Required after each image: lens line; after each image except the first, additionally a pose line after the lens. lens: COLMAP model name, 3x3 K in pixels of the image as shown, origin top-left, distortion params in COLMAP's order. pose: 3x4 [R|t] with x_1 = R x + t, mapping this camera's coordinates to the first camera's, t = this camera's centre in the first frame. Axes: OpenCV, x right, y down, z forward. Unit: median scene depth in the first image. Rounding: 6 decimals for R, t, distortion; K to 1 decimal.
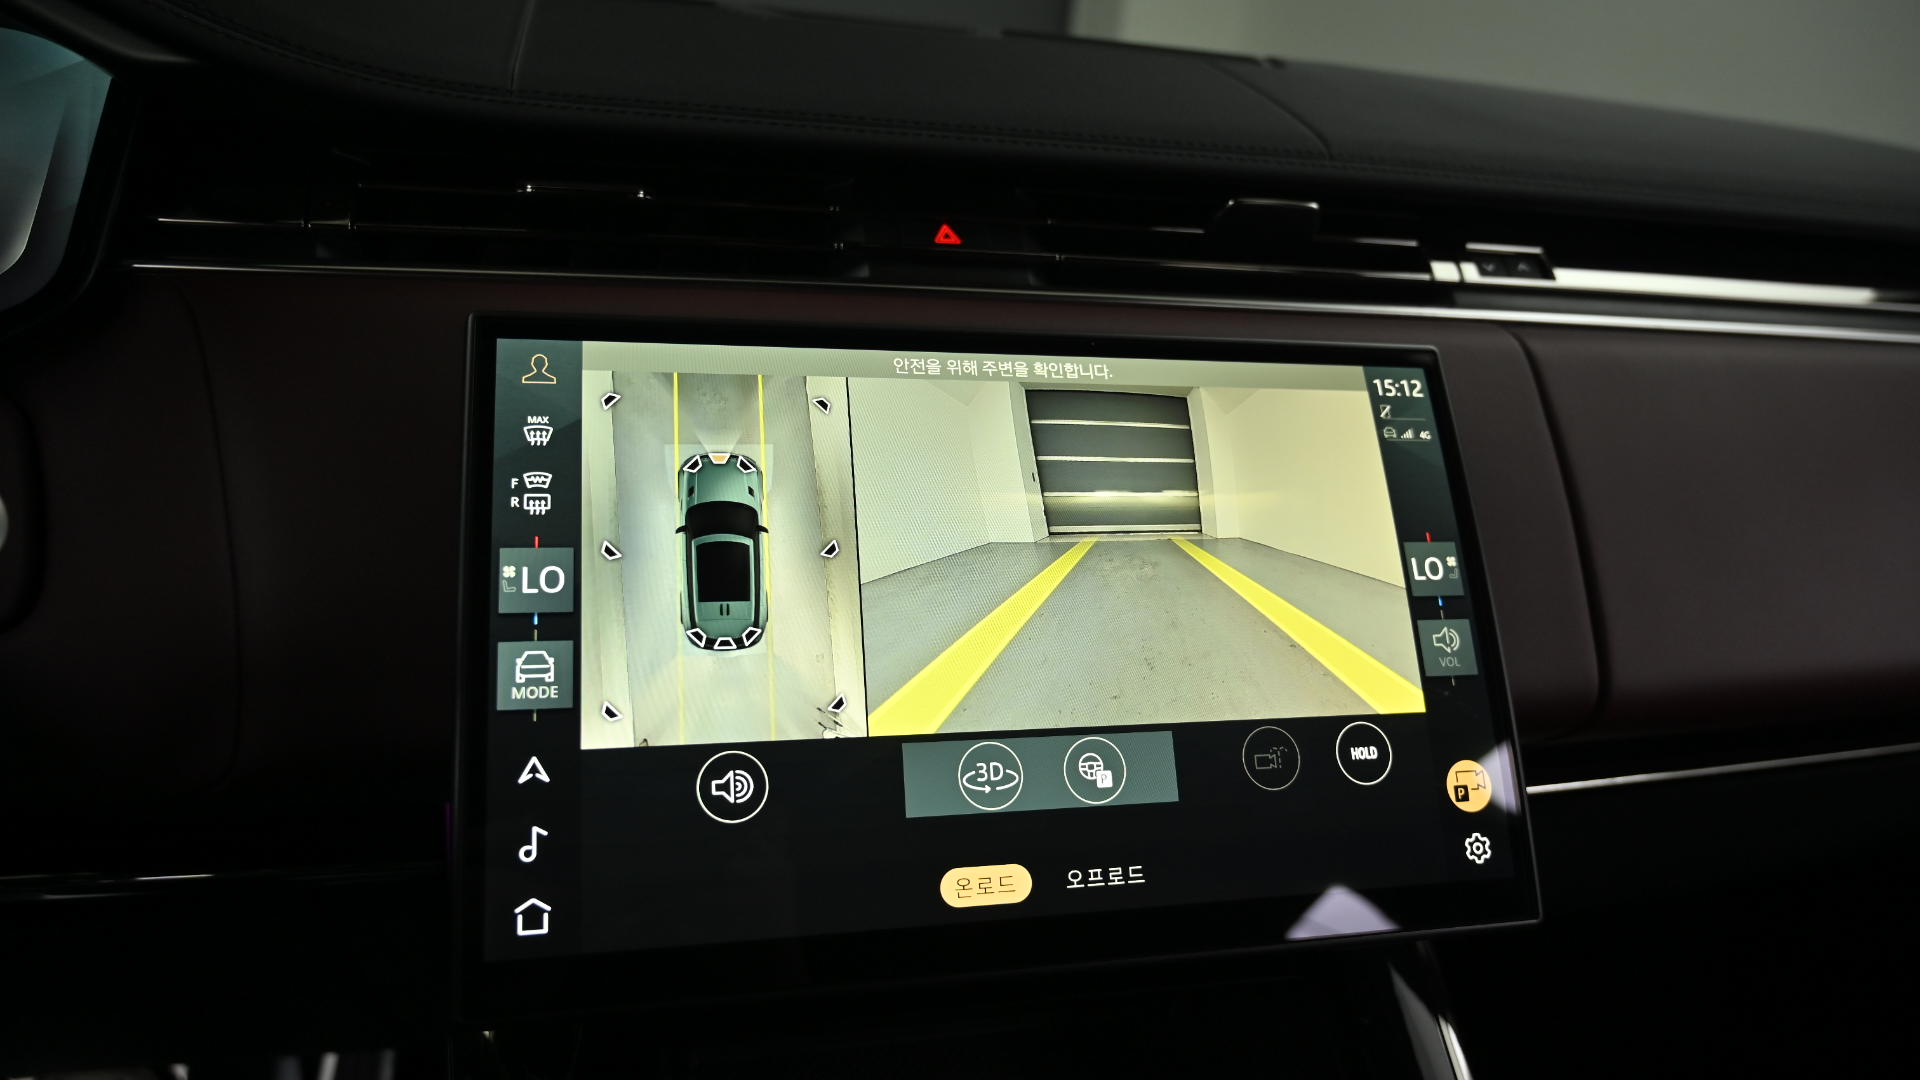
lens RADIAL K [[1270.1, 0, 948.2], [0, 1270.1, 533.7], [0, 0, 1]] dist [-0.022377, 0.006047]
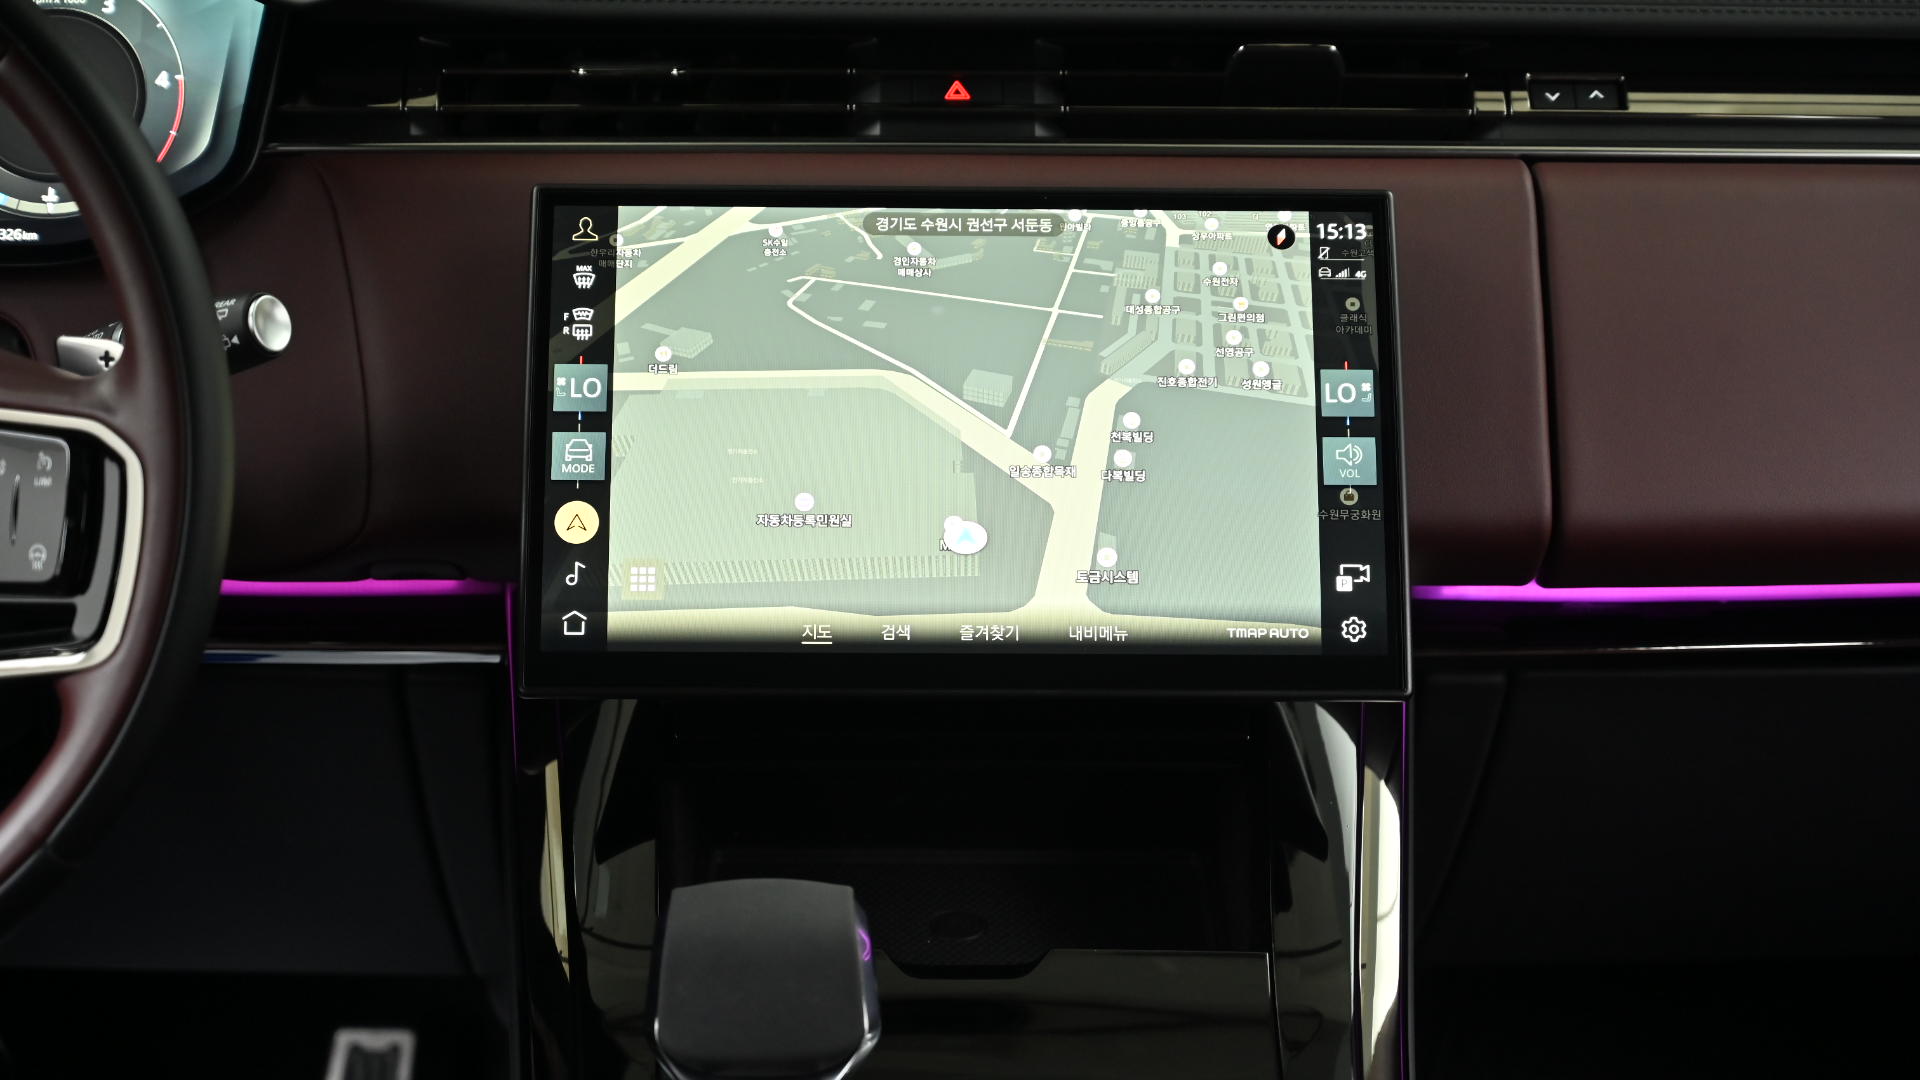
lens RADIAL K [[3700.4, 0, 943.7], [0, 3700.4, 524.0], [0, 0, 1]] dist [-0.004825, 0.000000]
pose [[0.973875, 0.004442, -0.227040, 0.792979], [-0.009647, 0.999715, -0.021819, 0.221868], [0.226878, 0.023440, 0.973641, -2.299526]]
